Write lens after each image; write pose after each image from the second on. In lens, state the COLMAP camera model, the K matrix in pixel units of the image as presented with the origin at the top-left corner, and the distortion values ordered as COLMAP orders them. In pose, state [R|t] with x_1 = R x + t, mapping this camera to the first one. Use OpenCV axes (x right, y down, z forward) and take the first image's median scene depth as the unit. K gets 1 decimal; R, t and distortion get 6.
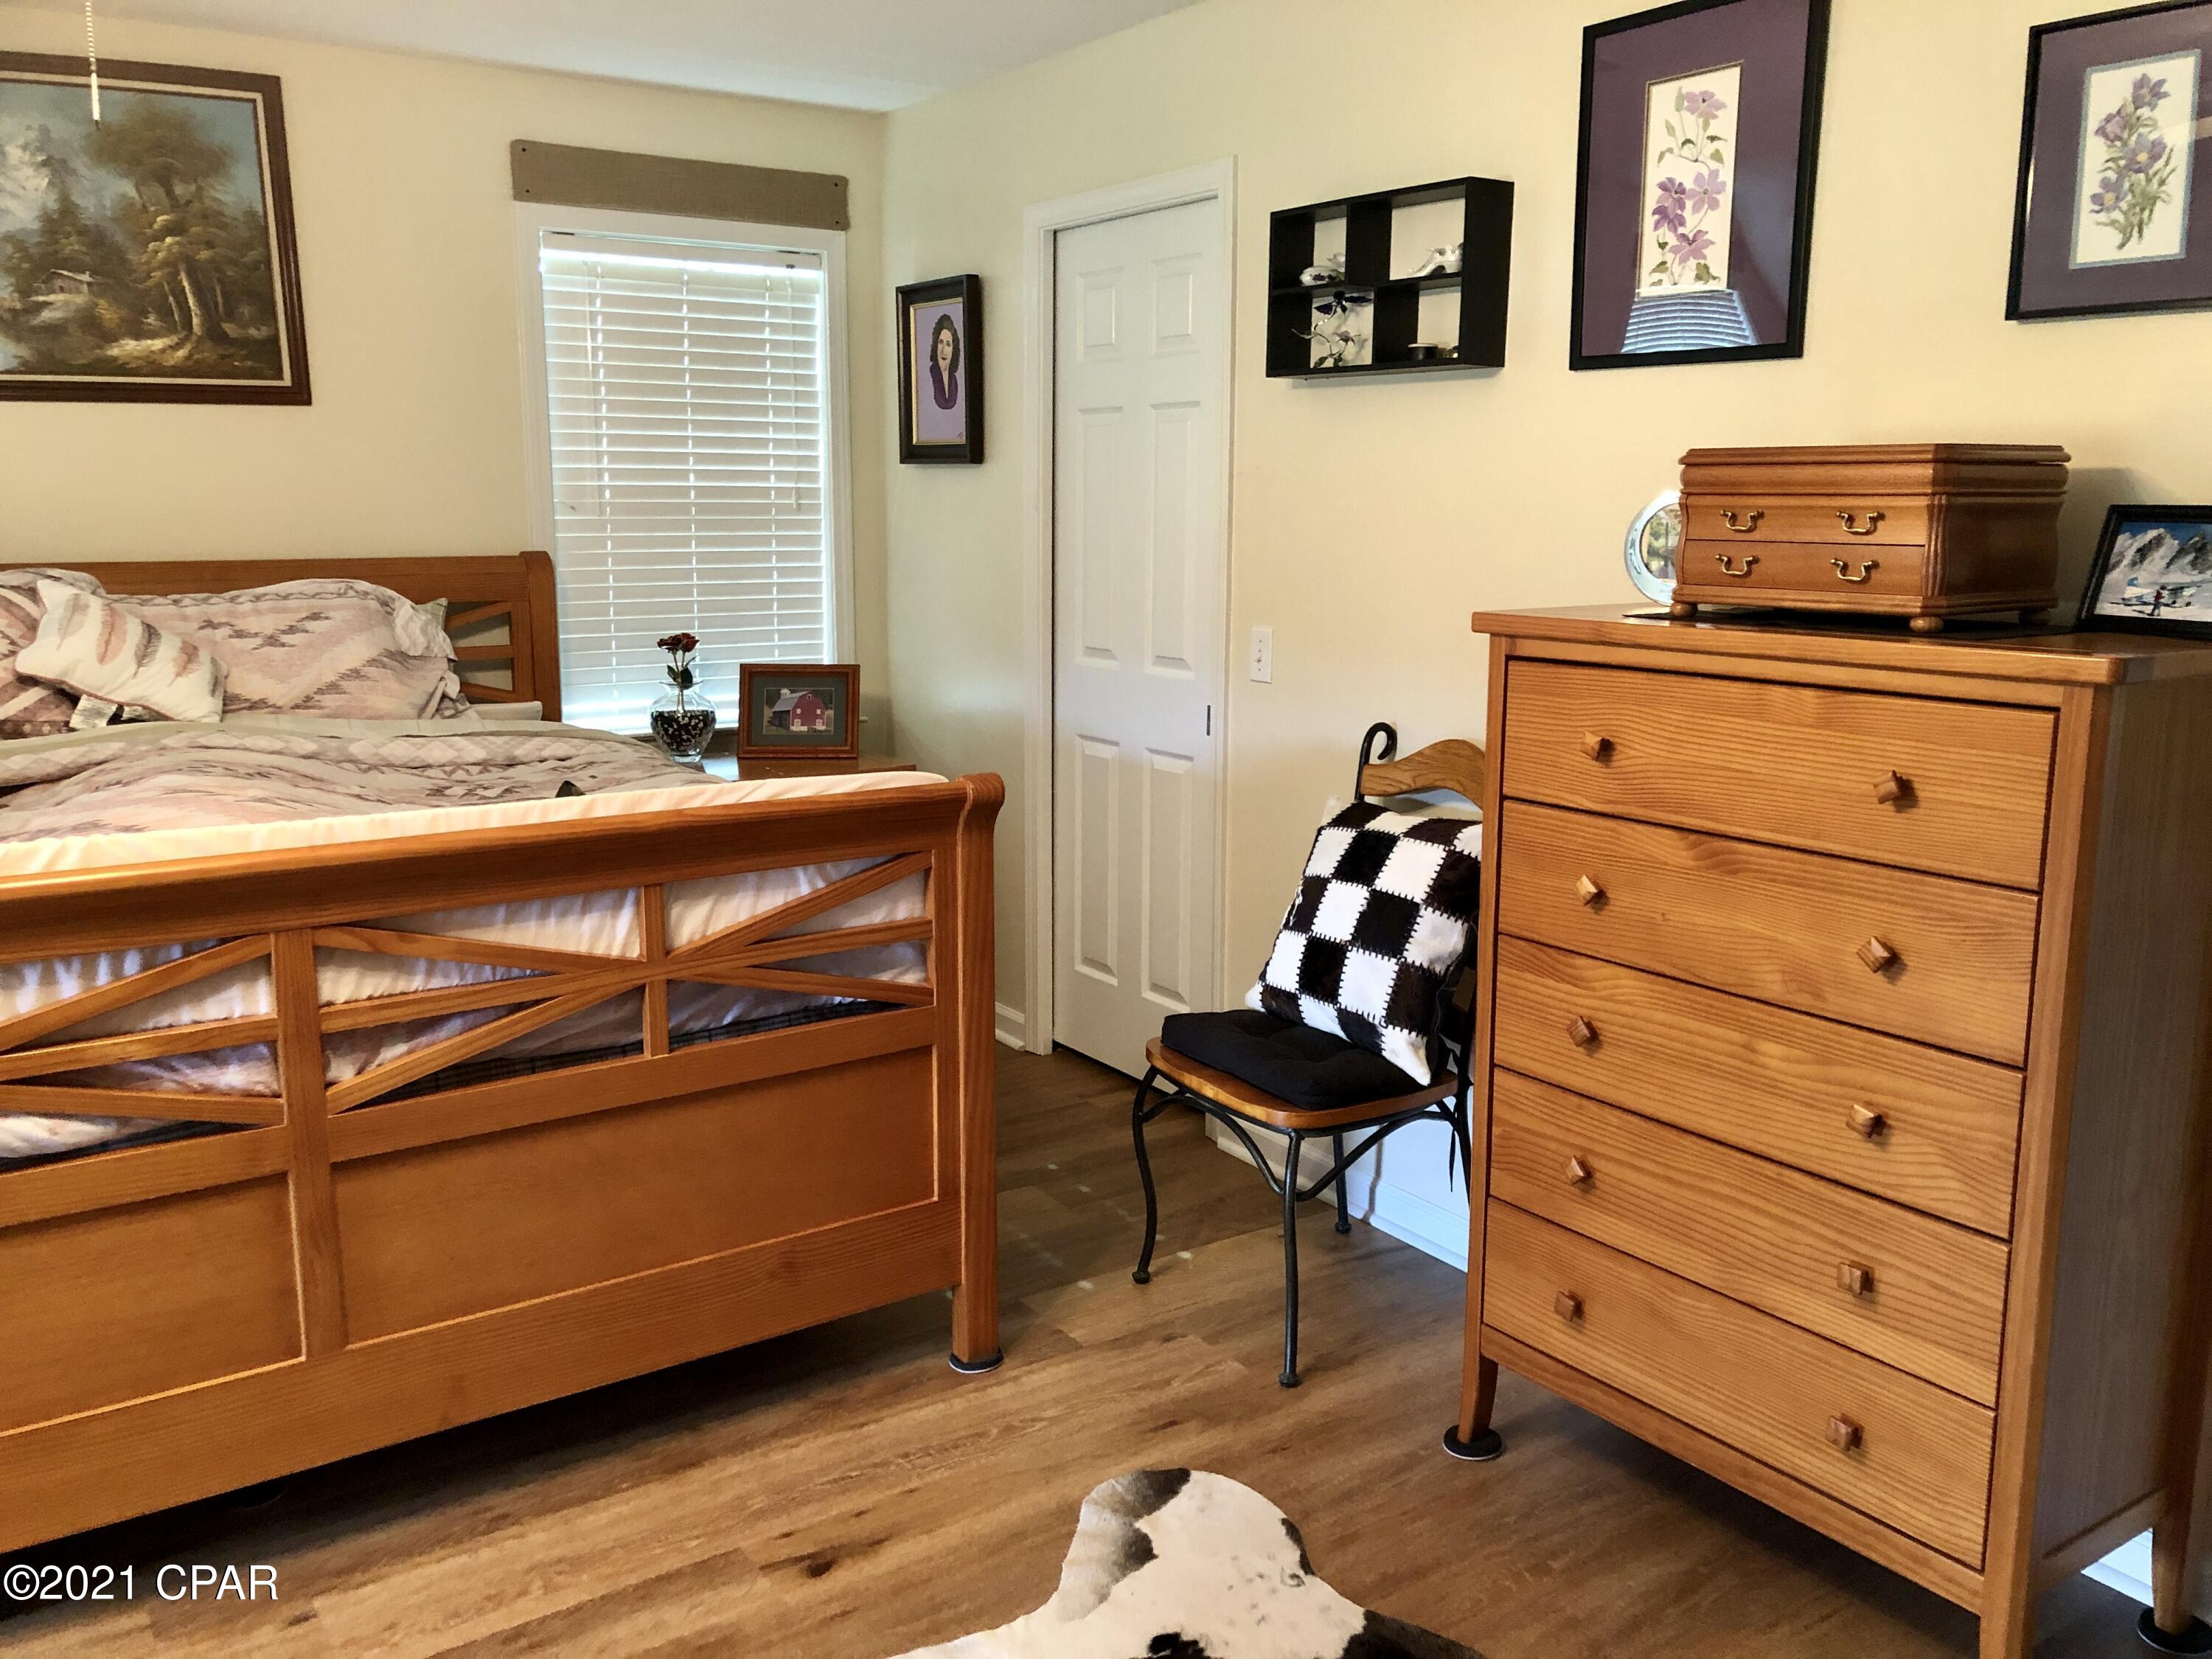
lens RADIAL K [[1821.4, 0, 1103.3], [0, 1821.4, 833.0], [0, 0, 1]] dist [0.035749, 0.011759]
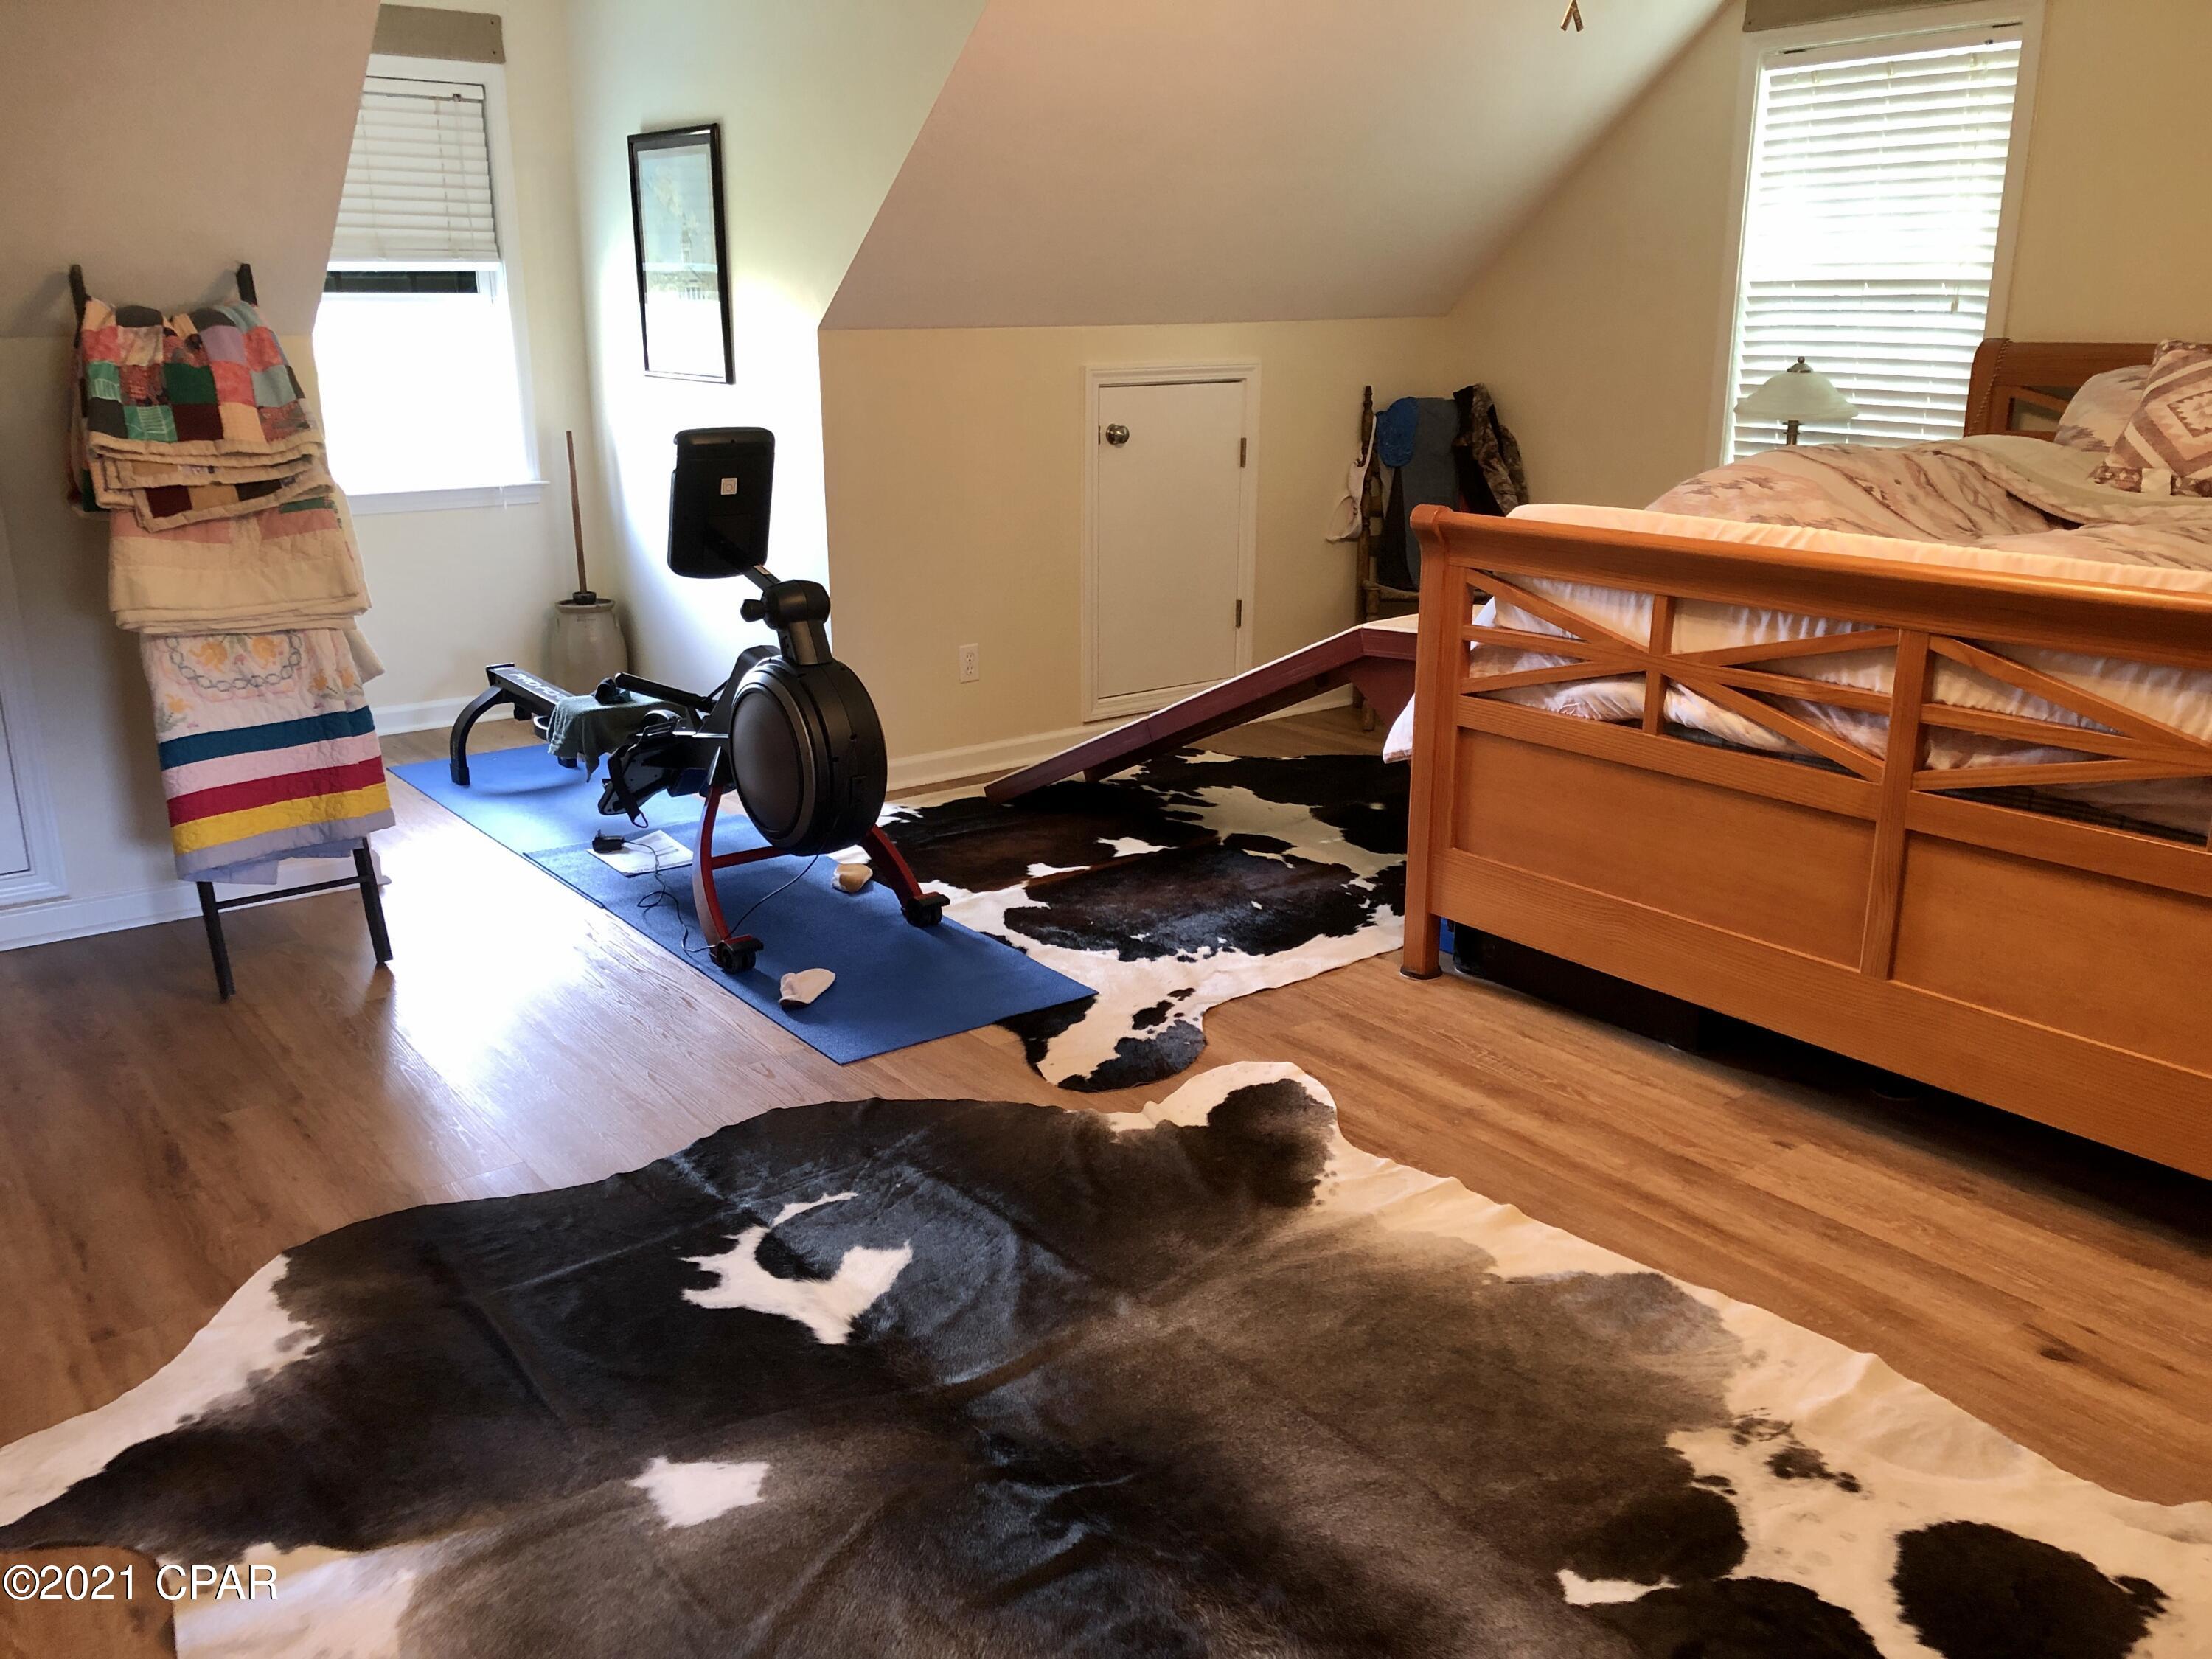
lens RADIAL K [[1821.4, 0, 1104.5], [0, 1821.4, 826.7], [0, 0, 1]] dist [0.035749, 0.011759]
pose [[0.066482, 0.282328, -0.957012, 0.712503], [-0.180545, 0.946705, 0.266745, -0.051449], [0.981317, 0.155050, 0.113912, 0.331536]]
